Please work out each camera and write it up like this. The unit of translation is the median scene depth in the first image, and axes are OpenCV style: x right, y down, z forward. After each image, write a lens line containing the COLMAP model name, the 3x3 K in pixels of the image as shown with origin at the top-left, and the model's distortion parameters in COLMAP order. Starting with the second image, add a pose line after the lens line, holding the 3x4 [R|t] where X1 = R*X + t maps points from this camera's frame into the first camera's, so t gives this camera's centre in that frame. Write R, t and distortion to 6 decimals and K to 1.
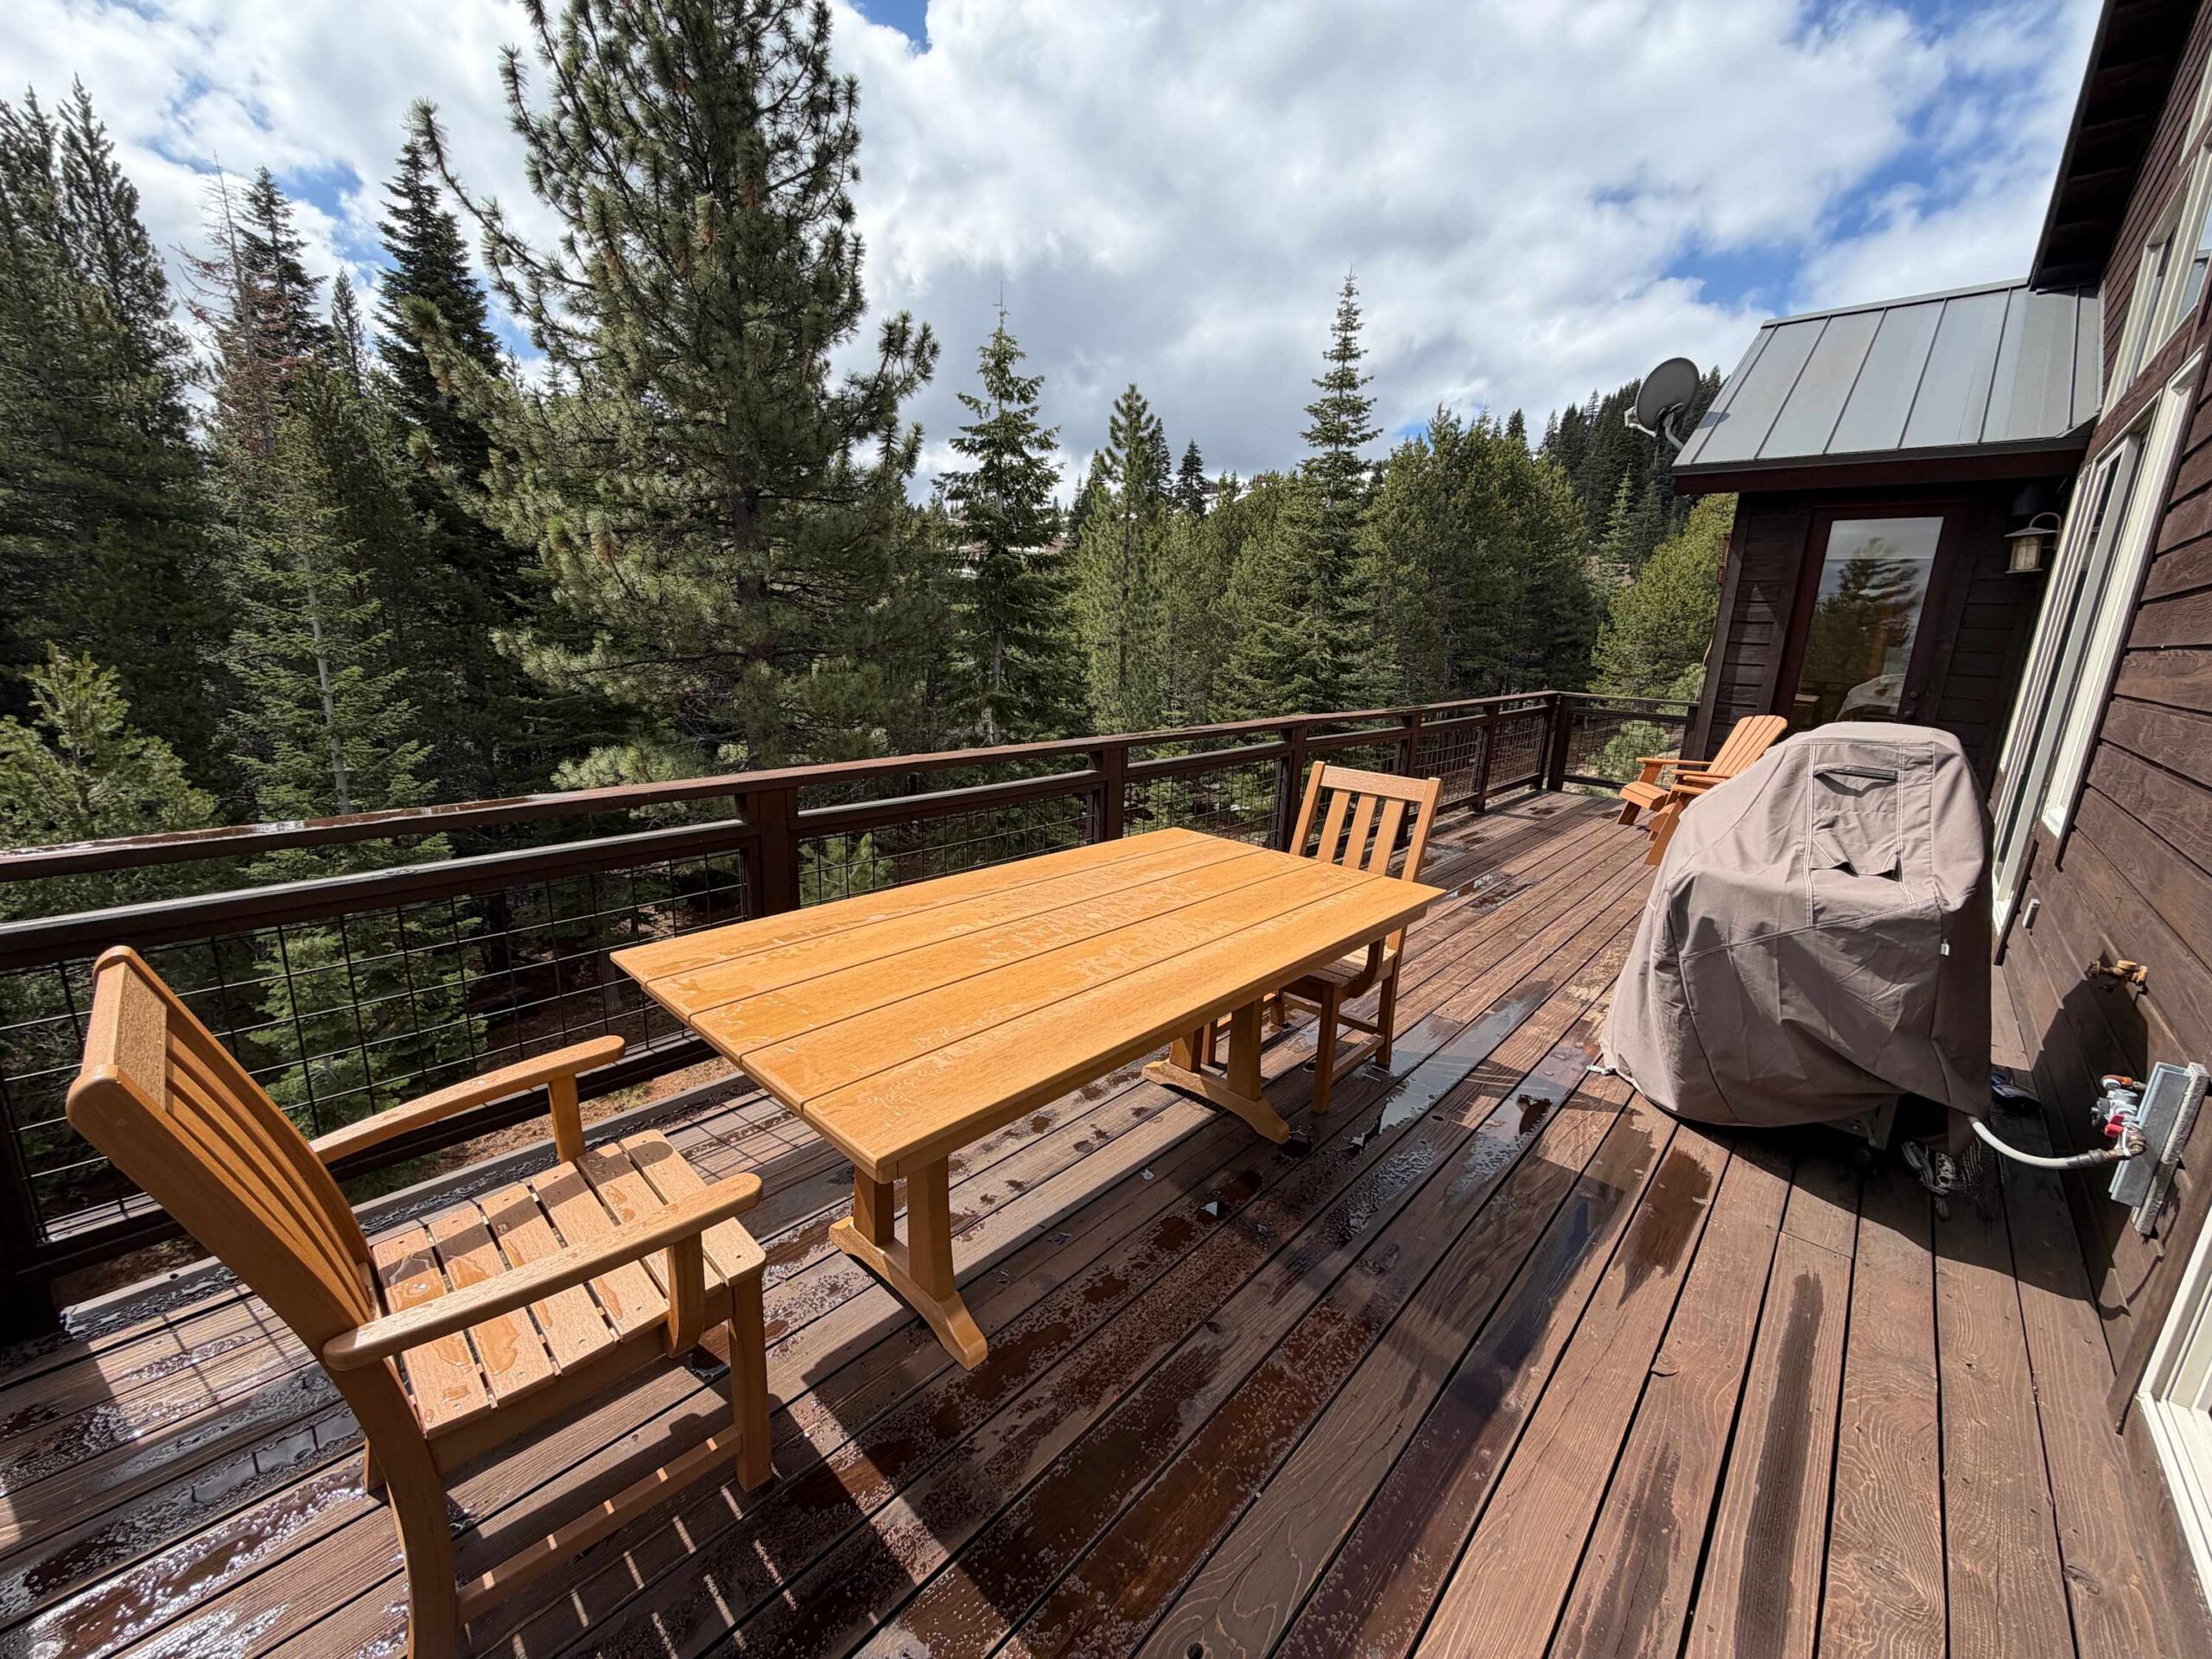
lens RADIAL K [[882.3, 0, 1093.8], [0, 882.3, 832.7], [0, 0, 1]] dist [0.001607, -0.000328]
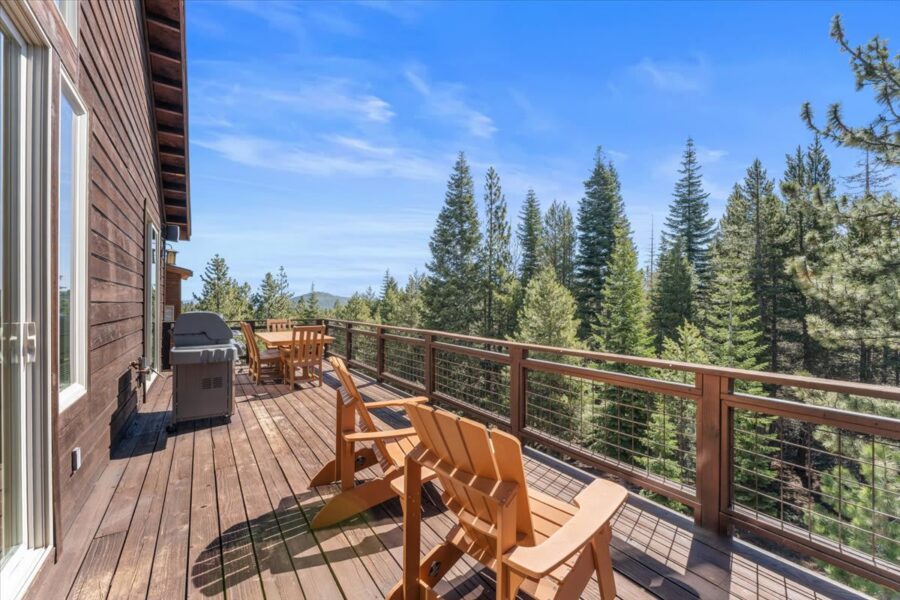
lens RADIAL K [[362.7, 0, 452.1], [0, 362.7, 305.8], [0, 0, 1]] dist [-0.000735, 0.000247]
pose [[-0.209761, -0.034205, -0.977154, 0.237936], [-0.237673, 0.971196, 0.017024, -0.046553], [0.948426, 0.235814, -0.211849, 0.259926]]
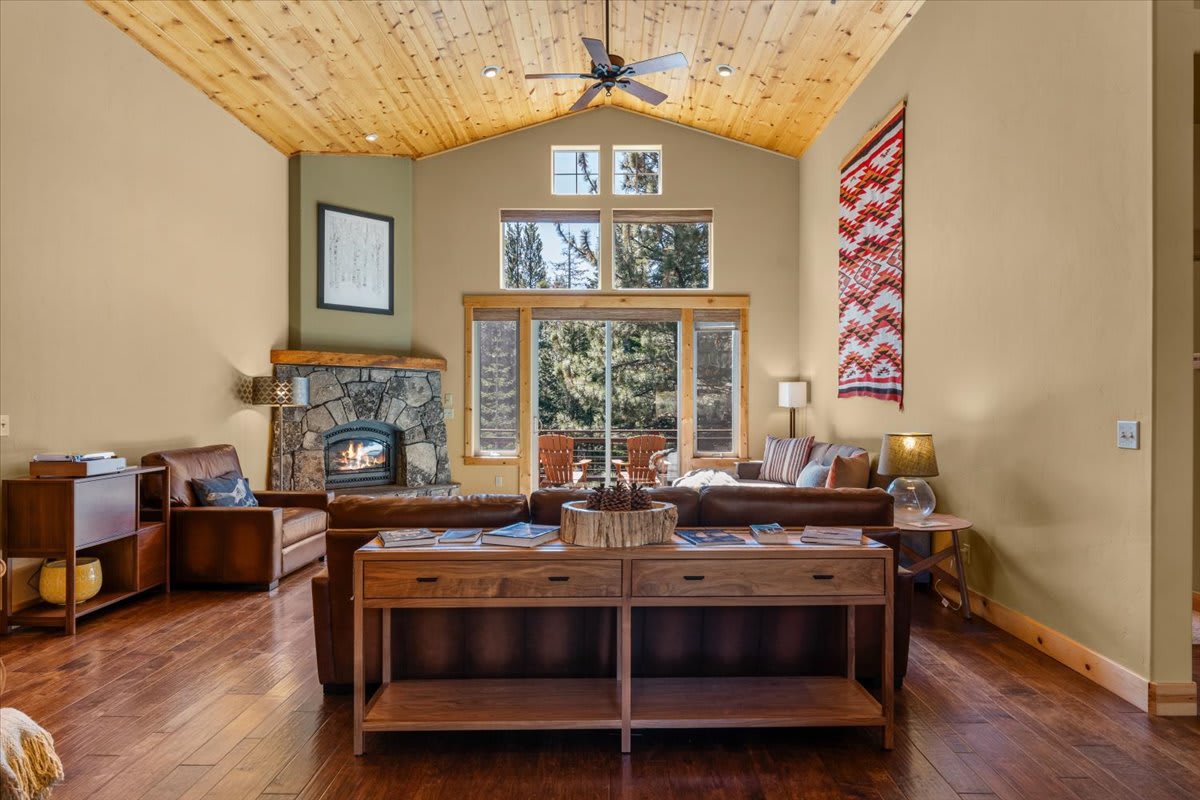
lens RADIAL K [[709.5, 0, 601.1], [0, 709.5, 401.4], [0, 0, 1]] dist [0.003065, 0.001276]
pose [[0.671014, -0.036432, -0.740549, 0.478848], [-0.149174, 0.971735, -0.182972, 0.030621], [0.726283, 0.233247, 0.646613, -0.043007]]
